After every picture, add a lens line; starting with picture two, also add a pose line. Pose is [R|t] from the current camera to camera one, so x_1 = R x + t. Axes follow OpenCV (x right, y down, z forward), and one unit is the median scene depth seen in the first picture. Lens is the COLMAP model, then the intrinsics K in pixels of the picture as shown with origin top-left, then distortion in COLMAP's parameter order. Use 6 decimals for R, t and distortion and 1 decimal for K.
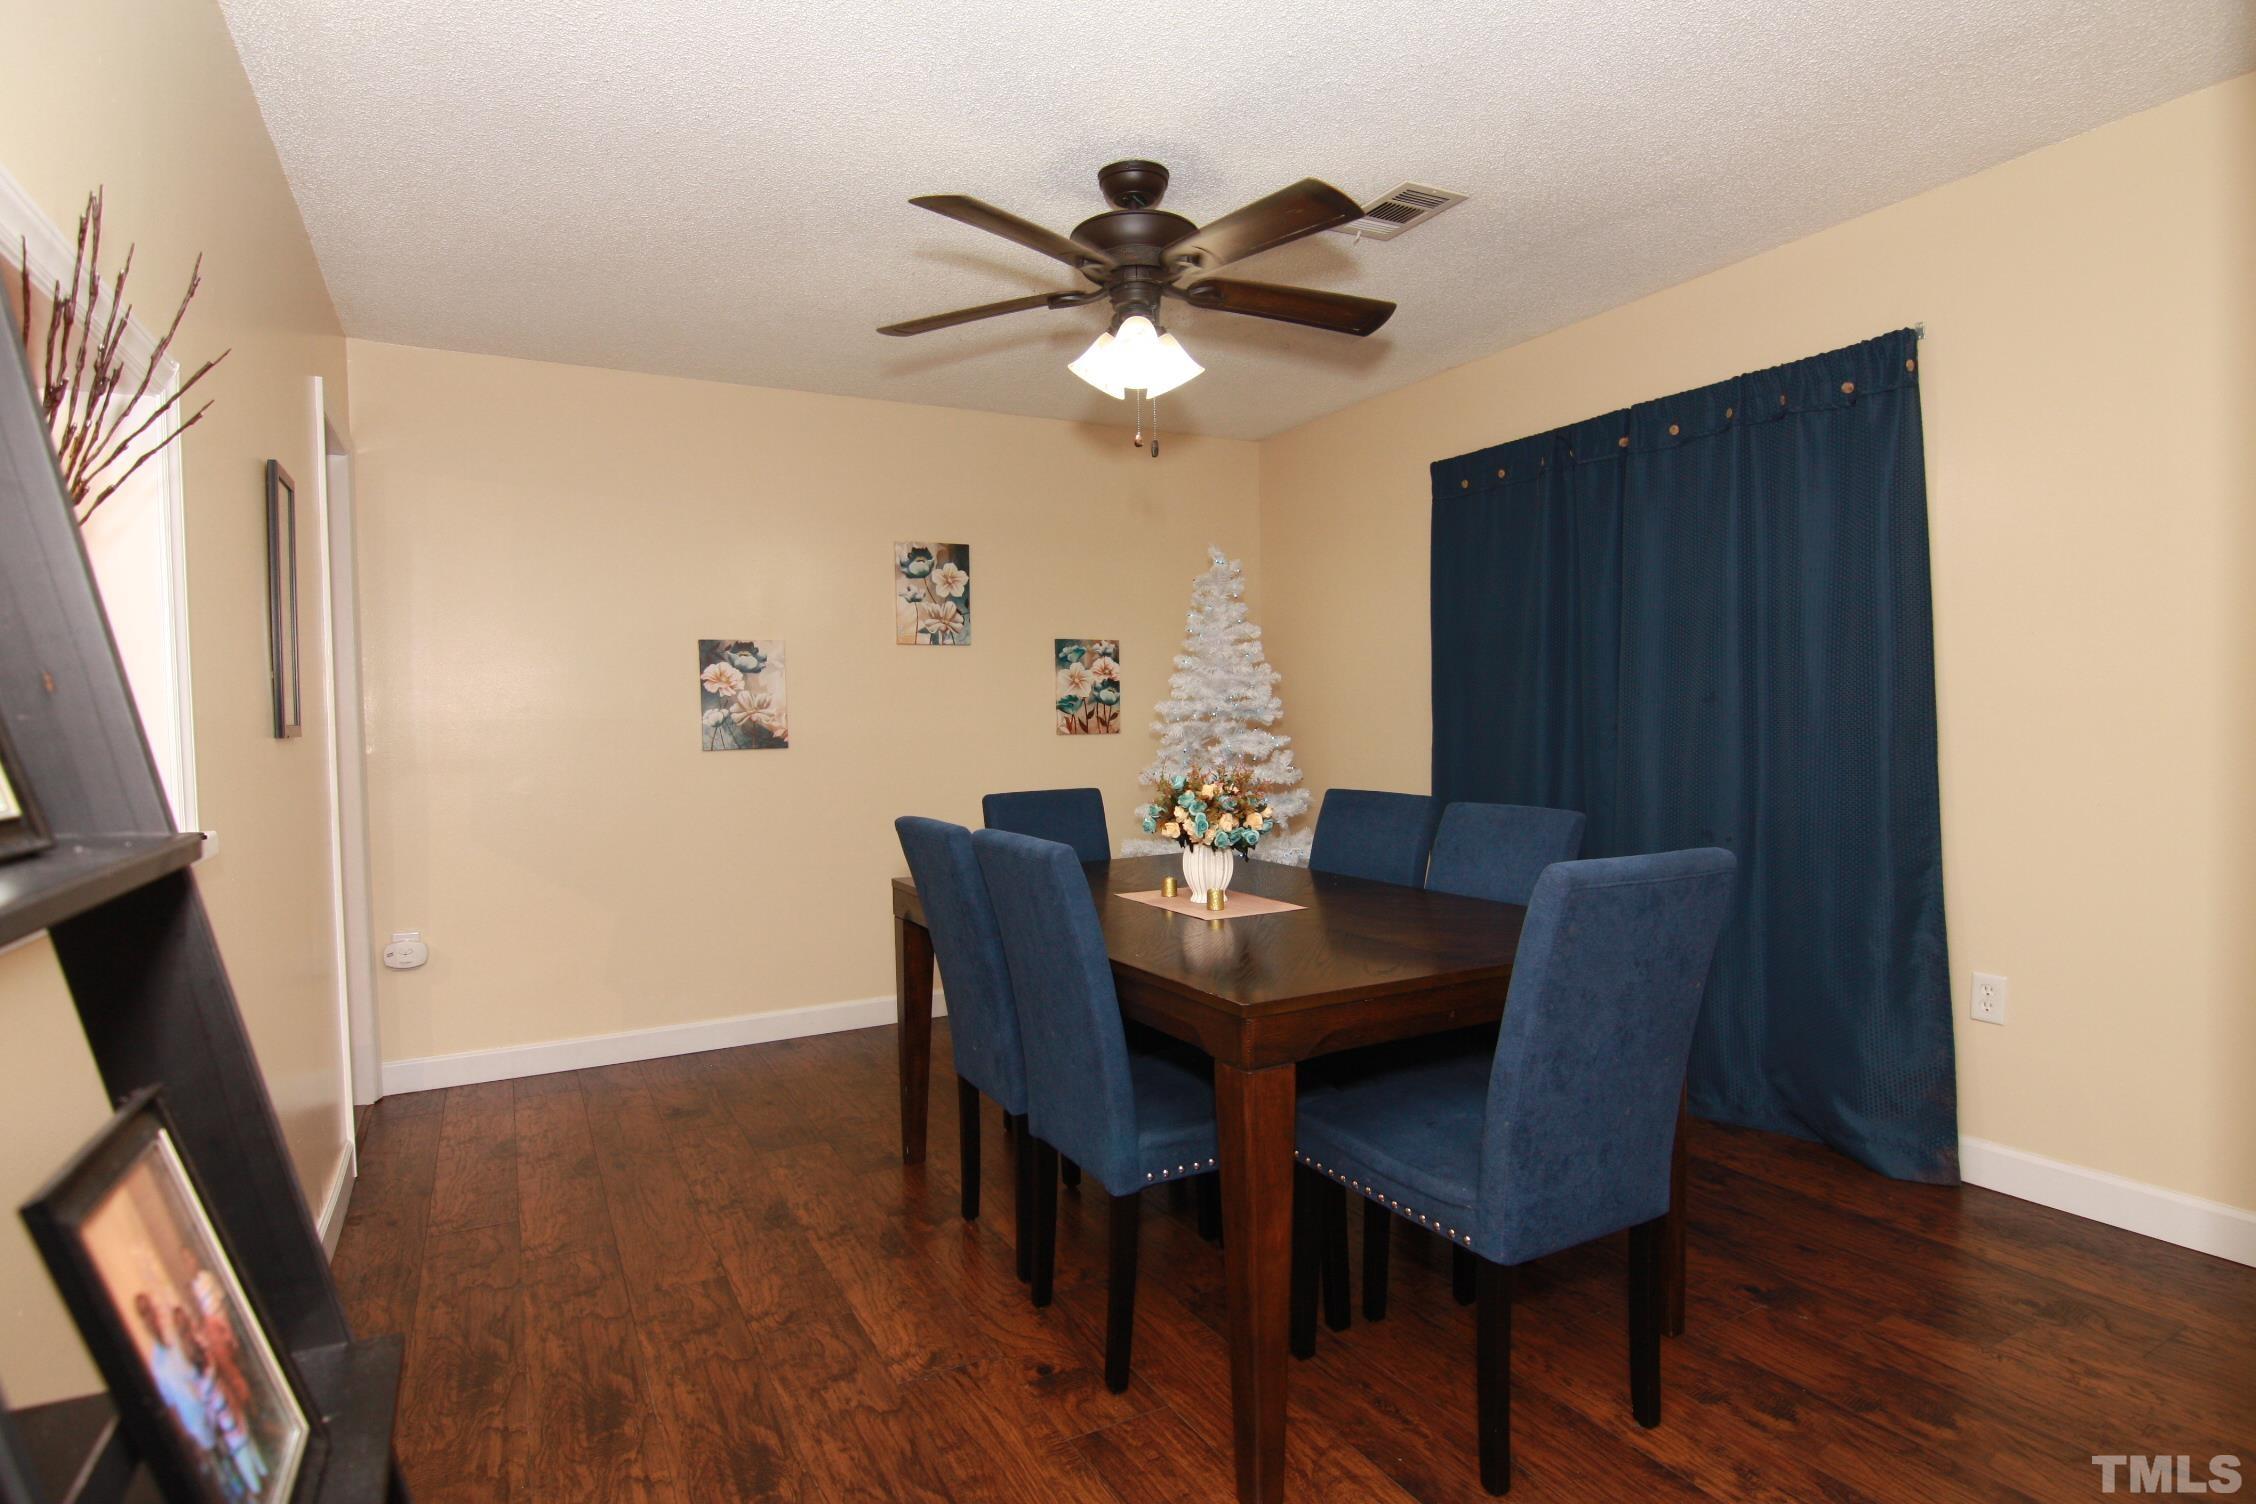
lens RADIAL K [[1155.6, 0, 1128.0], [0, 1155.6, 752.0], [0, 0, 1]] dist [0.004566, -0.014705]
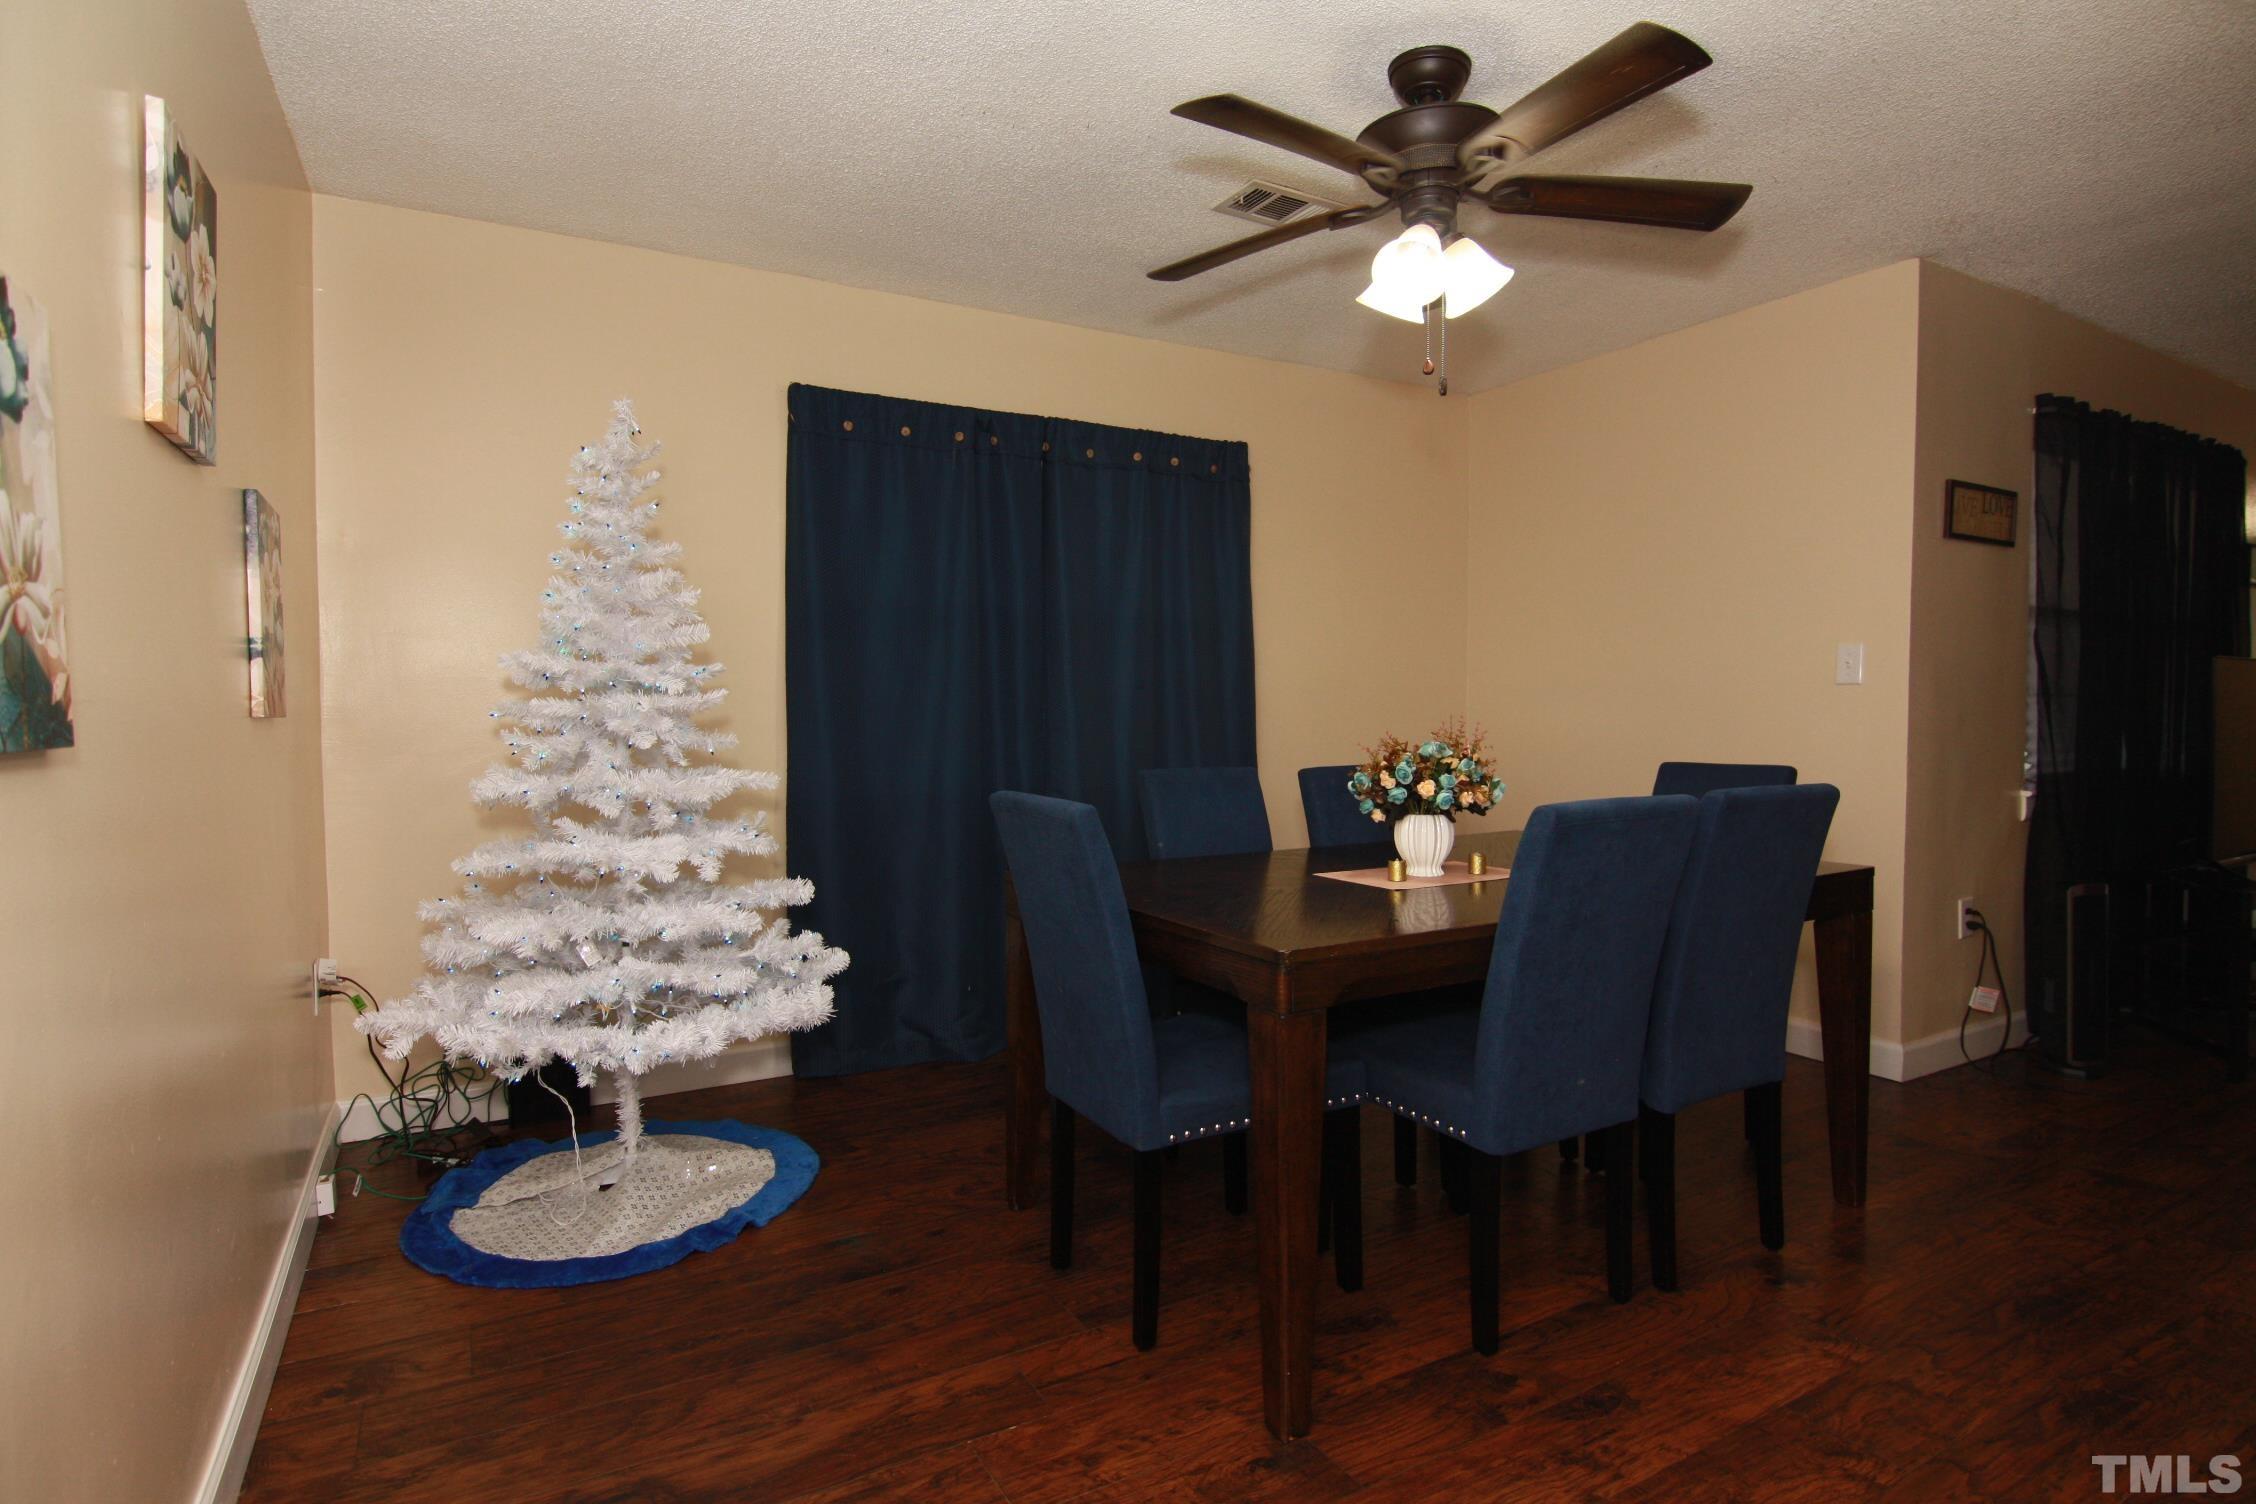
lens RADIAL K [[1155.6, 0, 1128.0], [0, 1155.6, 752.0], [0, 0, 1]] dist [0.004566, -0.014705]
pose [[-0.020052, -0.020679, 0.999585, -0.923997], [0.035986, 0.999123, 0.021391, -0.000814], [-0.999151, 0.036400, -0.019291, 1.319582]]
